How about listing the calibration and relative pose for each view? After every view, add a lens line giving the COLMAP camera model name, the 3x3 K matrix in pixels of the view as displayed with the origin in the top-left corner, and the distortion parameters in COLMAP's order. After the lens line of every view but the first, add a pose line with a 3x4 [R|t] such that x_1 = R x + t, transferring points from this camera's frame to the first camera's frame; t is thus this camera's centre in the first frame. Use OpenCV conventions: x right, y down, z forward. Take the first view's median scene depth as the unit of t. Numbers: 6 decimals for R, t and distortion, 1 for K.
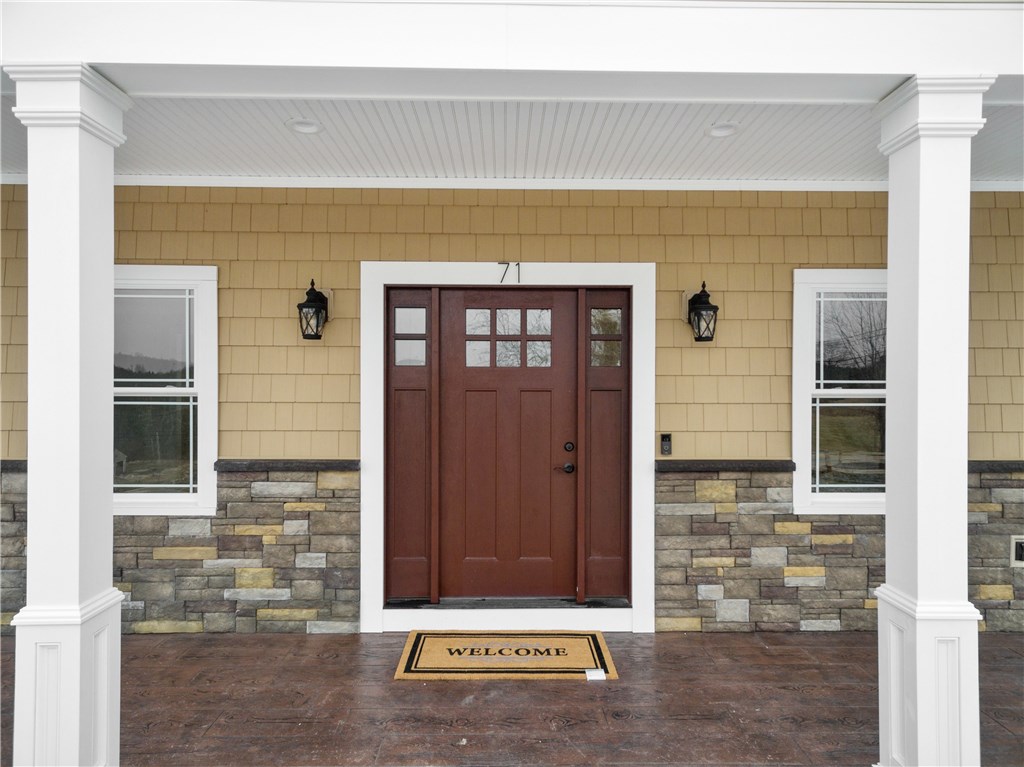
lens RADIAL K [[578.3, 0, 511.8], [0, 578.3, 383.9], [0, 0, 1]] dist [0.011967, 0.000086]
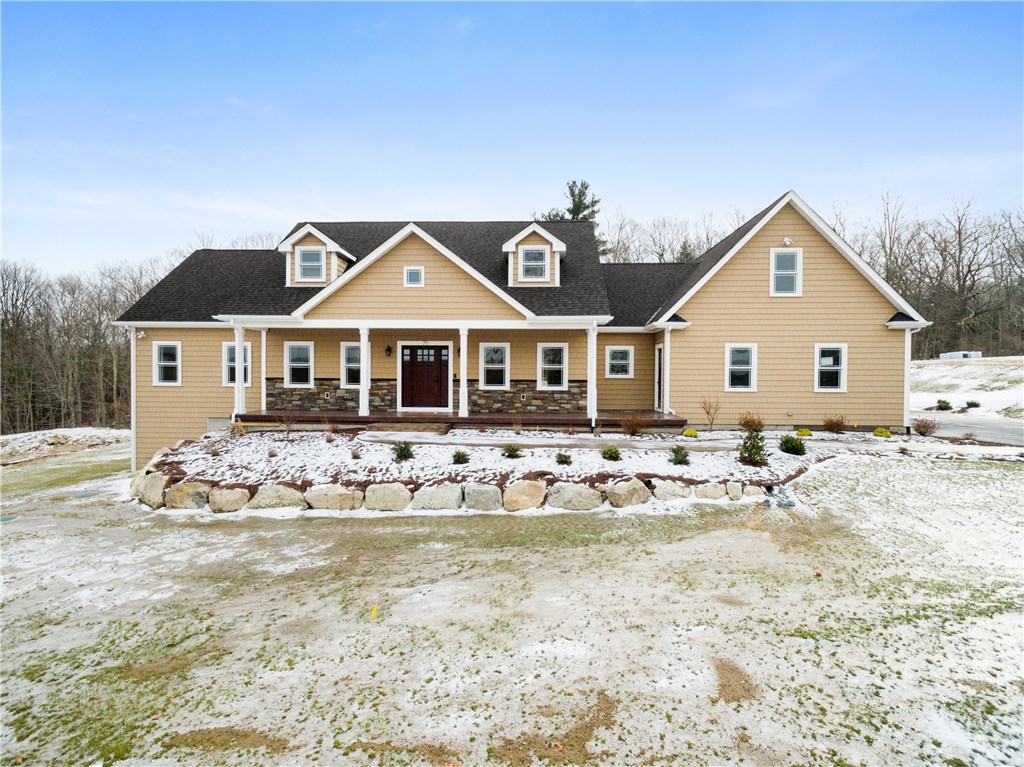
lens RADIAL K [[578.3, 0, 511.2], [0, 578.3, 378.7], [0, 0, 1]] dist [0.011967, 0.000086]
pose [[0.998236, 0.006127, -0.059053, 1.076487], [-0.005387, 0.999905, 0.012673, 0.058381], [0.059126, -0.012332, 0.998174, -4.155943]]
